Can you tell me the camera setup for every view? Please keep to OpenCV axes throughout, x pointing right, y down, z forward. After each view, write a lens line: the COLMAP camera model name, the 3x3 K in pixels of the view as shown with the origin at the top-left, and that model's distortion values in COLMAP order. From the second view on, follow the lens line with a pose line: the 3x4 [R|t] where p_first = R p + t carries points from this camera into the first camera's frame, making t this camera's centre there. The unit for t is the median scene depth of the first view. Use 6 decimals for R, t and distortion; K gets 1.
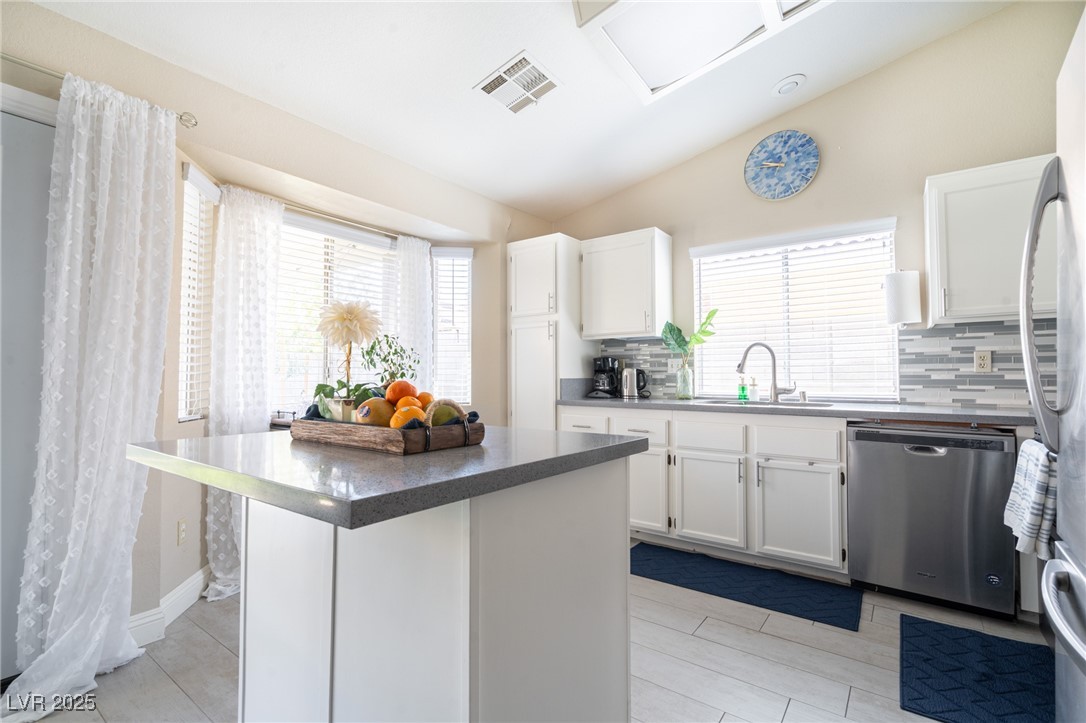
lens RADIAL K [[490.4, 0, 537.5], [0, 490.4, 364.4], [0, 0, 1]] dist [-0.005277, 0.002239]
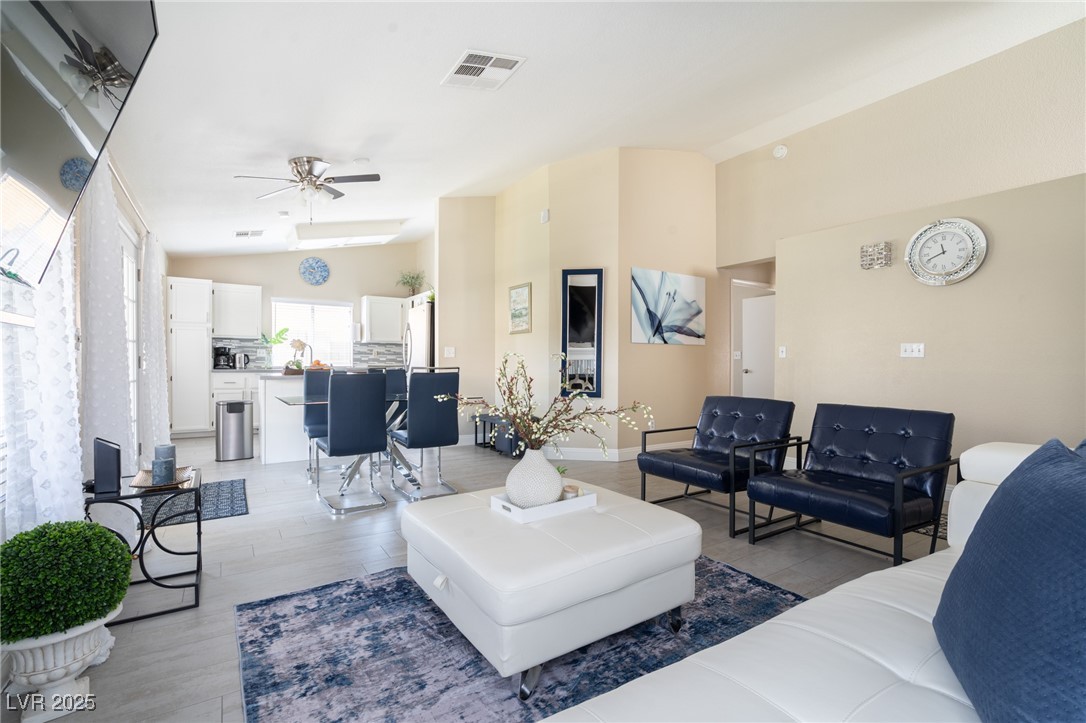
lens RADIAL K [[490.4, 0, 535.5], [0, 490.4, 364.5], [0, 0, 1]] dist [-0.005277, 0.002239]
pose [[0.350101, -0.002640, 0.936708, -1.419401], [-0.034786, 0.999270, 0.015818, -0.023001], [-0.936066, -0.038123, 0.349753, -0.908553]]
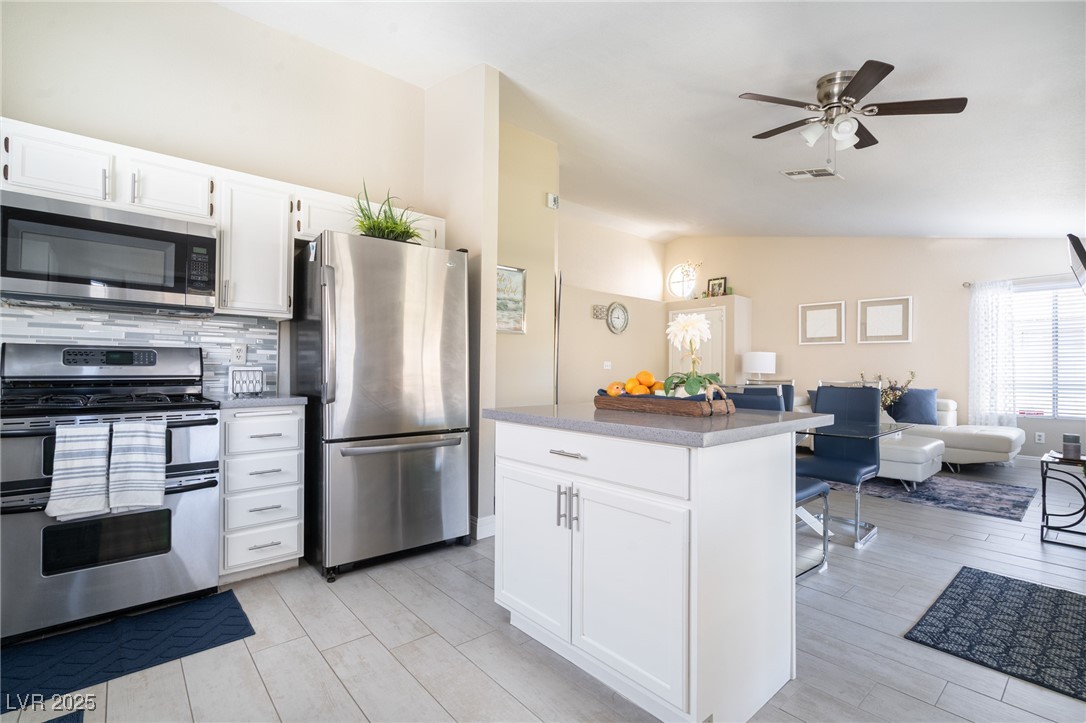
lens RADIAL K [[490.4, 0, 534.6], [0, 490.4, 365.3], [0, 0, 1]] dist [-0.005277, 0.002239]
pose [[-0.975554, -0.003100, 0.219740, -0.107034], [-0.013002, 0.998963, -0.043632, 0.034784], [-0.219377, -0.045422, -0.974582, 1.033790]]
